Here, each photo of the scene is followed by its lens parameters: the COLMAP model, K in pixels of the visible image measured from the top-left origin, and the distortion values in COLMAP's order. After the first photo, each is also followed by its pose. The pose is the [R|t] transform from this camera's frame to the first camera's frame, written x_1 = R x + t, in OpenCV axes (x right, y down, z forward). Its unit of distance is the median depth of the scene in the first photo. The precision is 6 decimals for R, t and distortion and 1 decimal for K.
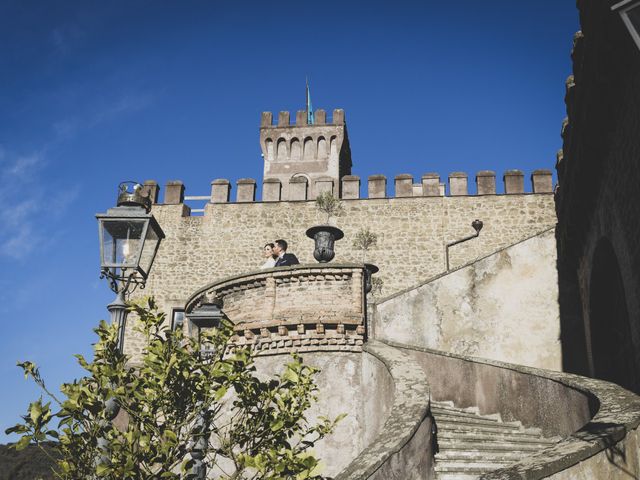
lens RADIAL K [[721.4, 0, 316.5], [0, 721.4, 245.6], [0, 0, 1]] dist [0.025044, 0.000000]
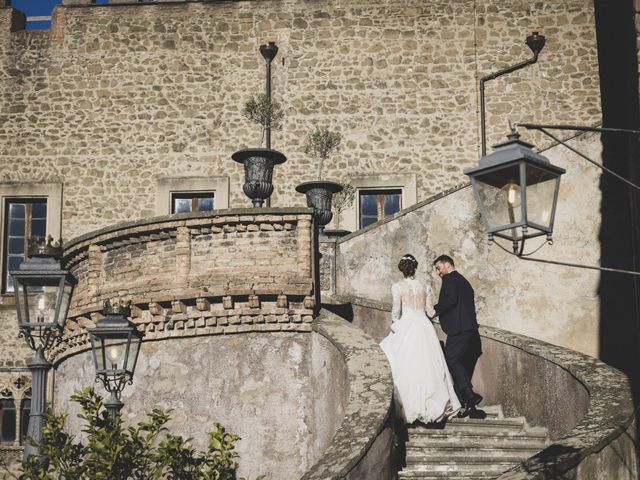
lens RADIAL K [[1432.6, 0, 325.0], [0, 1432.6, 235.7], [0, 0, 1]] dist [0.139139, 0.000000]
pose [[0.998917, -0.021441, 0.041304, 0.014734], [0.014667, 0.987359, 0.157821, -0.142047], [-0.044166, -0.157045, 0.986603, -0.337427]]
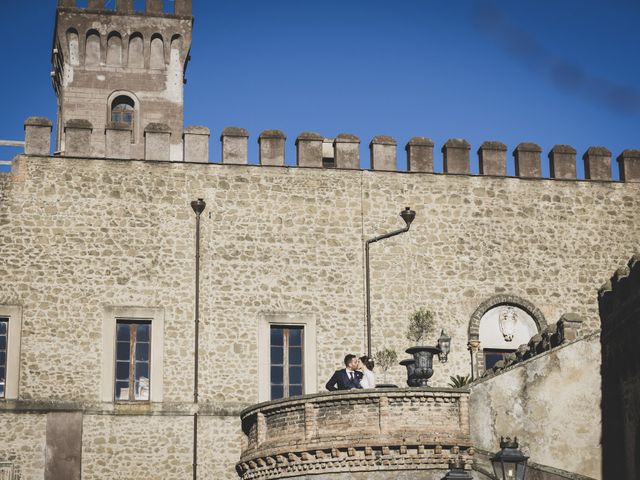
lens RADIAL K [[1432.6, 0, 320.7], [0, 1432.6, 236.7], [0, 0, 1]] dist [0.139139, 0.000000]
pose [[0.955568, 0.046789, 0.291035, -0.676800], [-0.078374, 0.992112, 0.097831, -0.339500], [-0.284162, -0.116294, 0.951697, -0.854640]]
